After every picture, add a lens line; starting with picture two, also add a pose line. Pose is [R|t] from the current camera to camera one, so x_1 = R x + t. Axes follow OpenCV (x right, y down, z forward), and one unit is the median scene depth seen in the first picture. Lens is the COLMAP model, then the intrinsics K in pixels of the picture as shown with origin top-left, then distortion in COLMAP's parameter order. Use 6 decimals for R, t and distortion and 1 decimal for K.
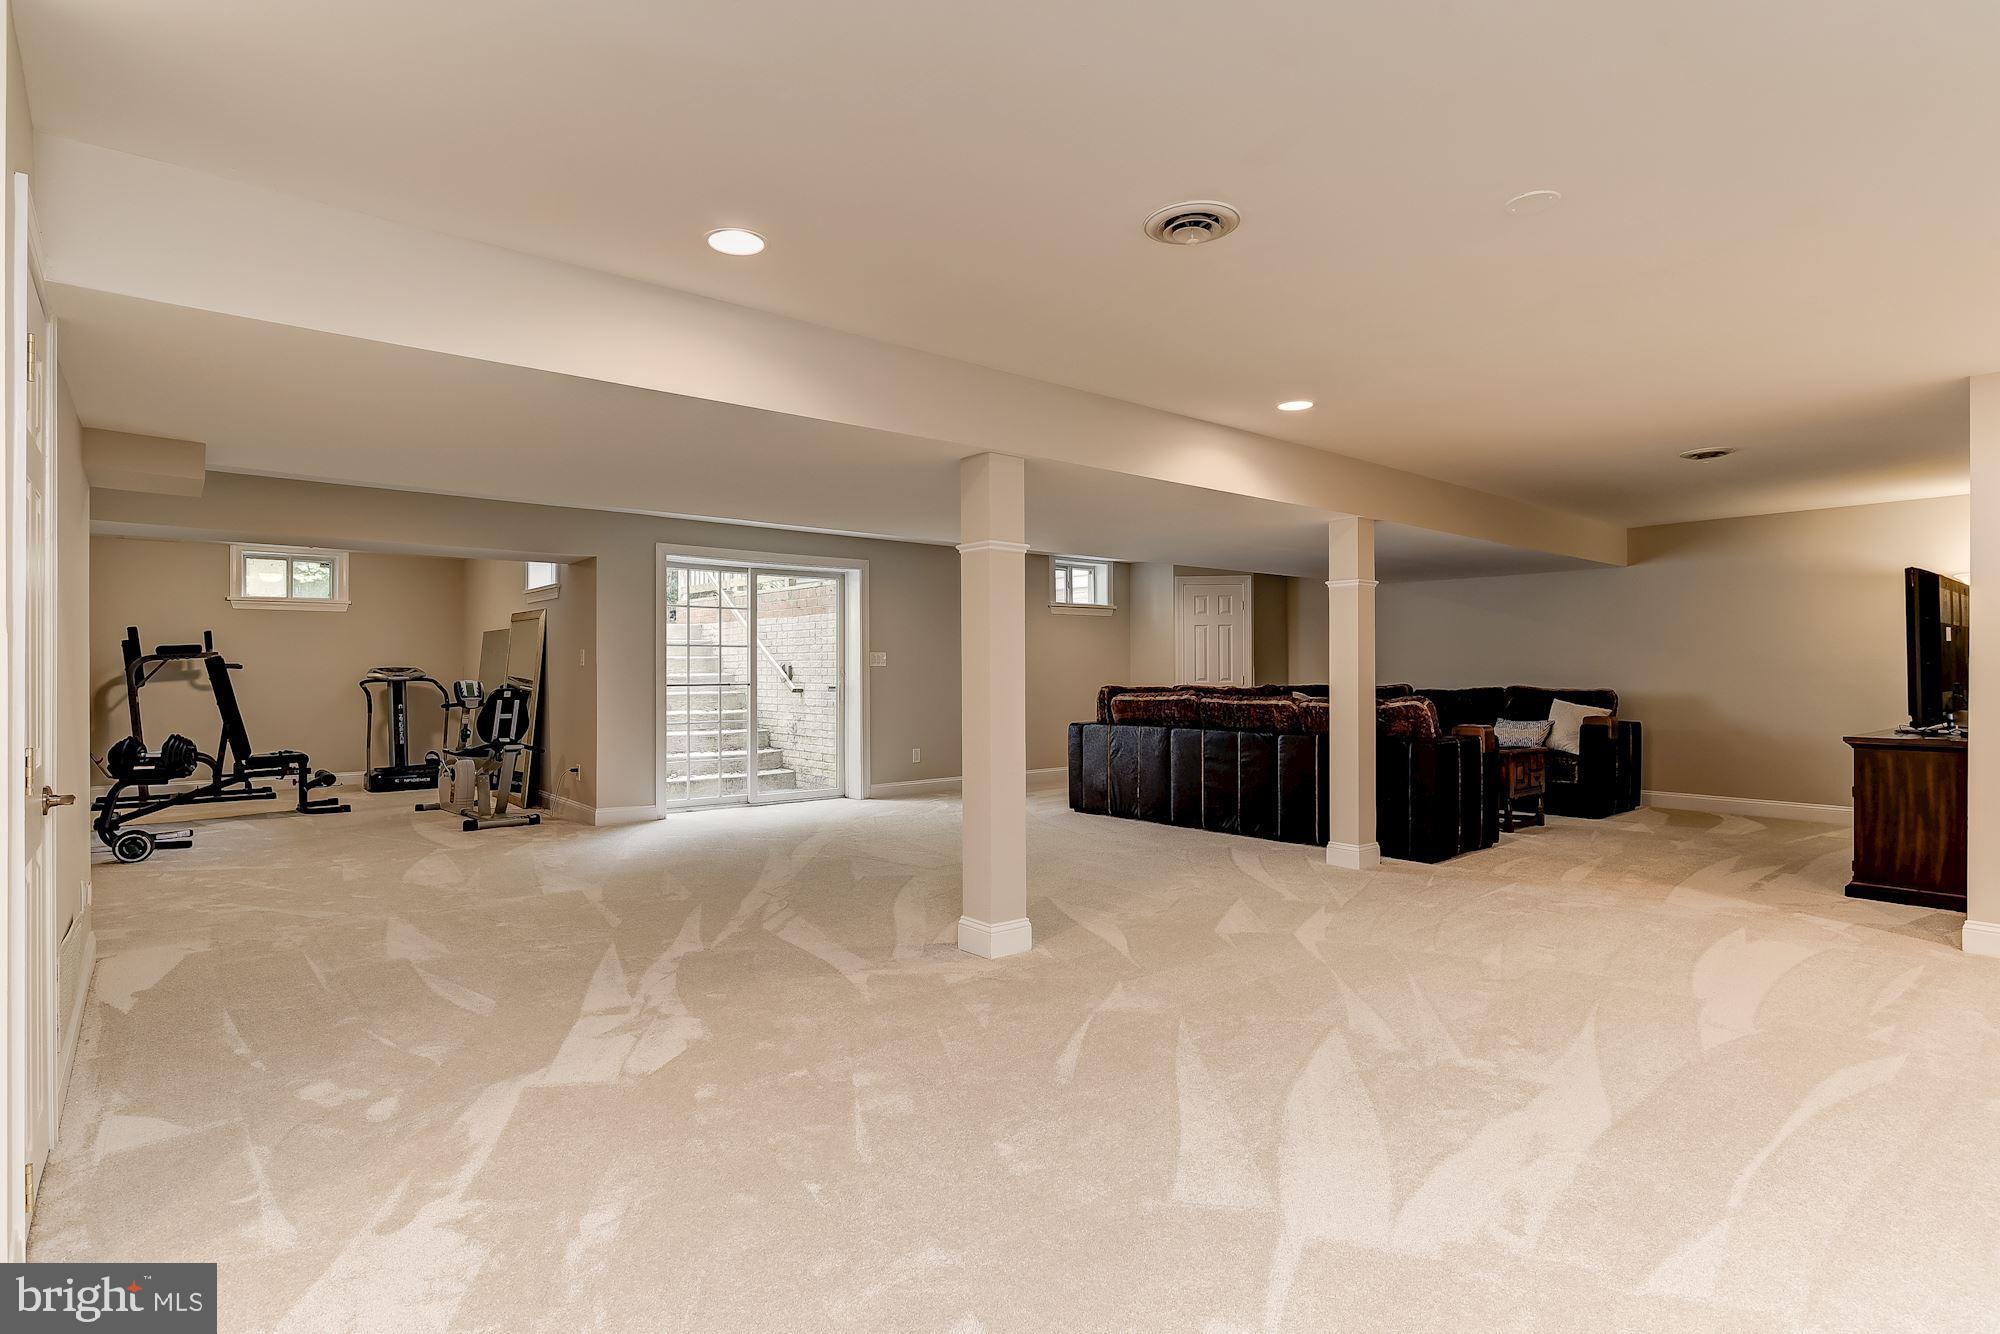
lens RADIAL K [[1002.2, 0, 996.5], [0, 1002.2, 666.8], [0, 0, 1]] dist [-0.003642, 0.000719]
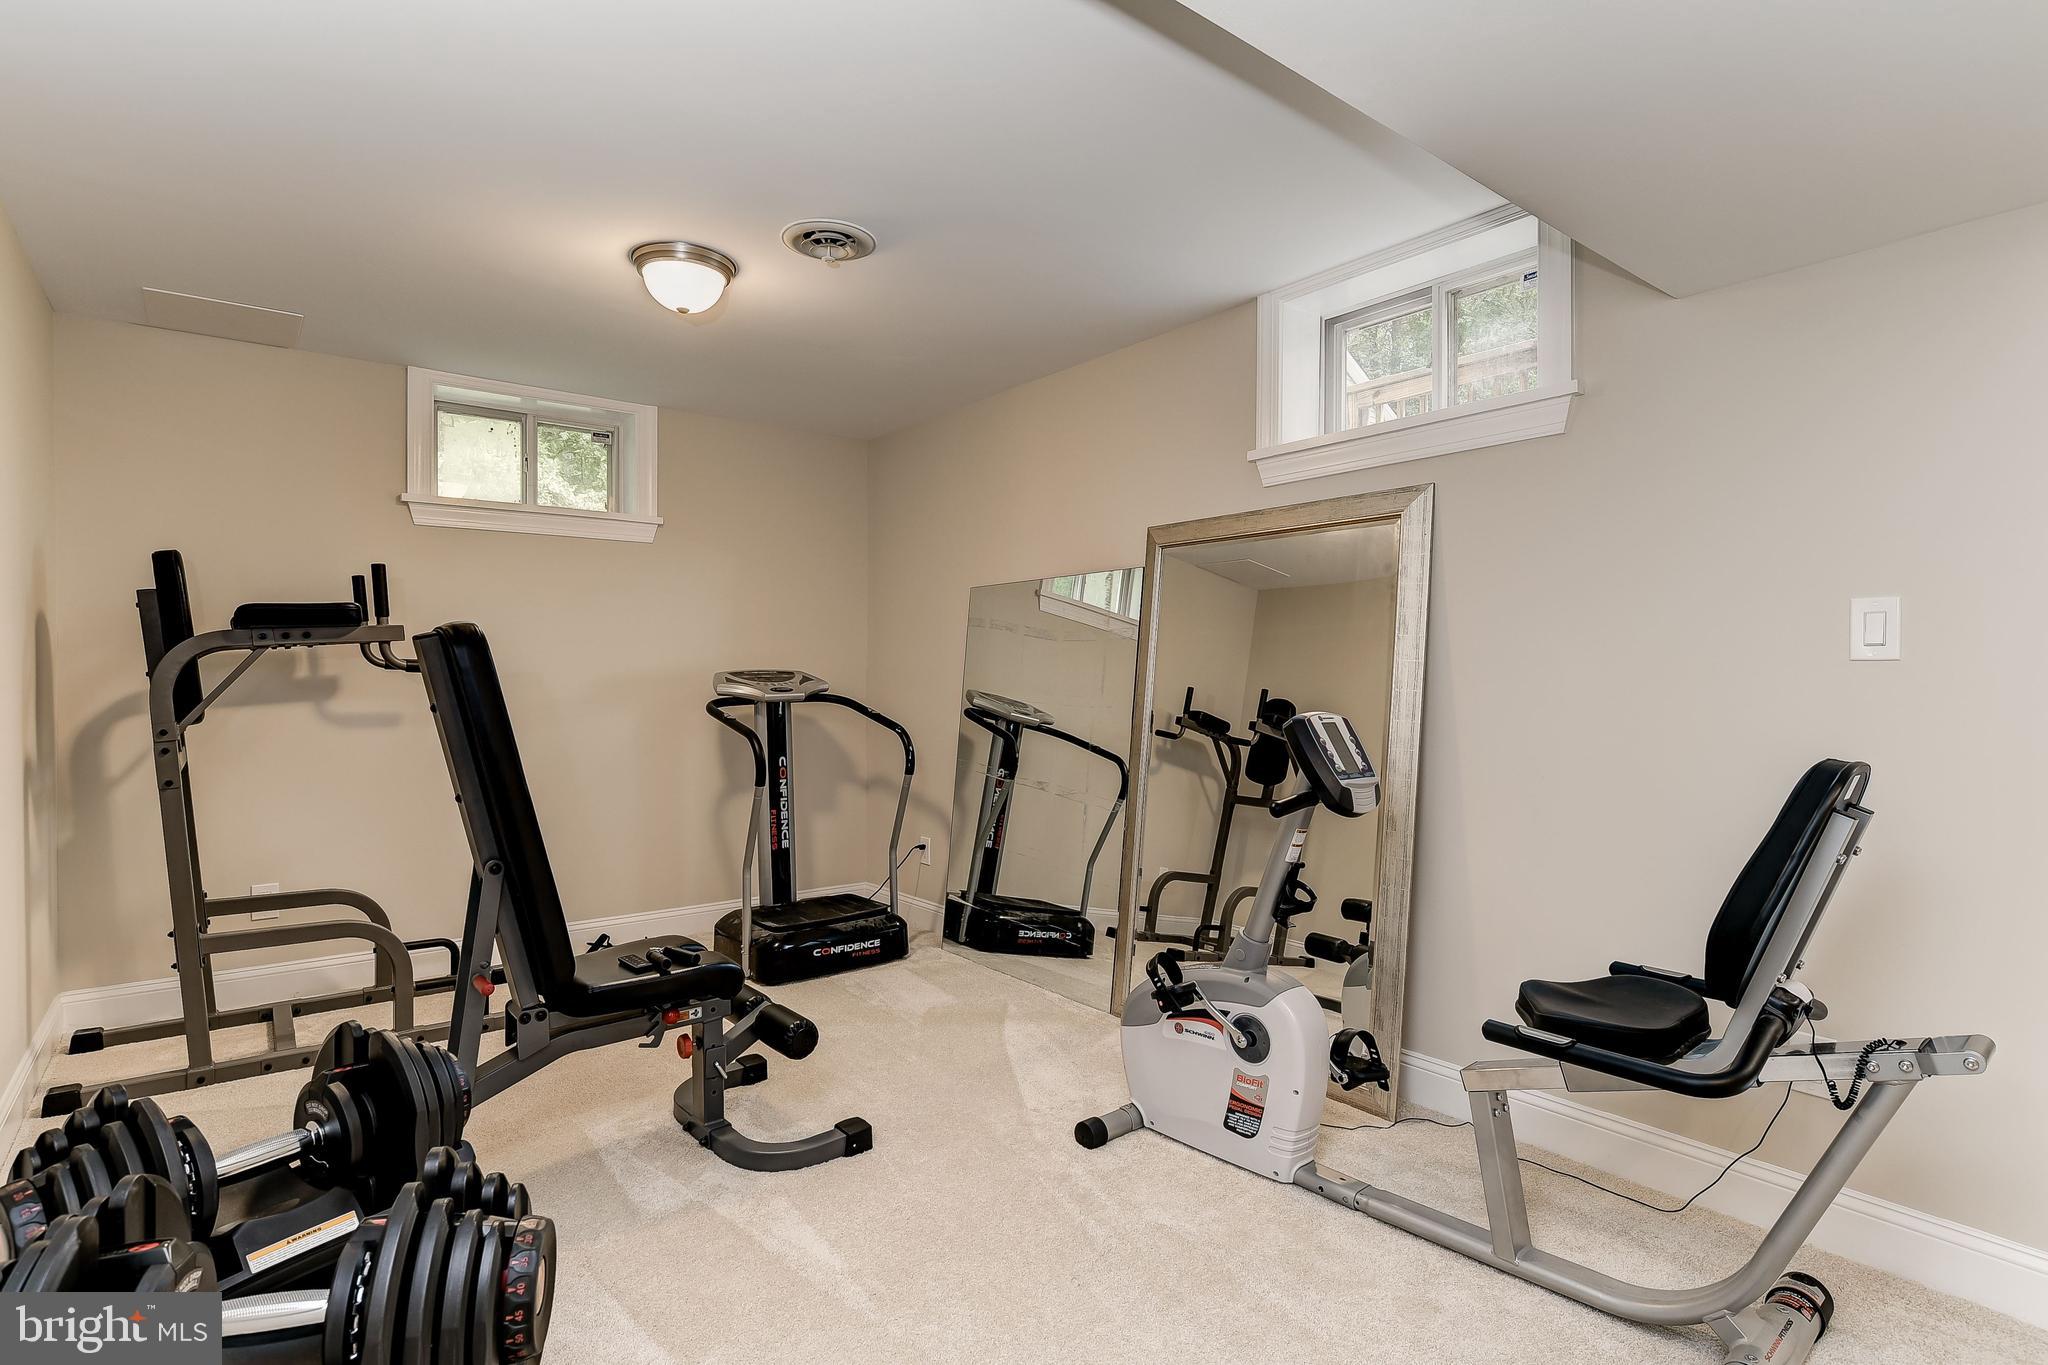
lens RADIAL K [[1026.3, 0, 1020.4], [0, 1026.3, 682.3], [0, 0, 1]] dist [-0.003642, 0.000719]
pose [[0.999513, -0.004480, -0.030872, -0.551050], [0.004485, 0.999990, 0.000069, 0.007026], [0.030871, -0.000208, 0.999523, 0.646446]]
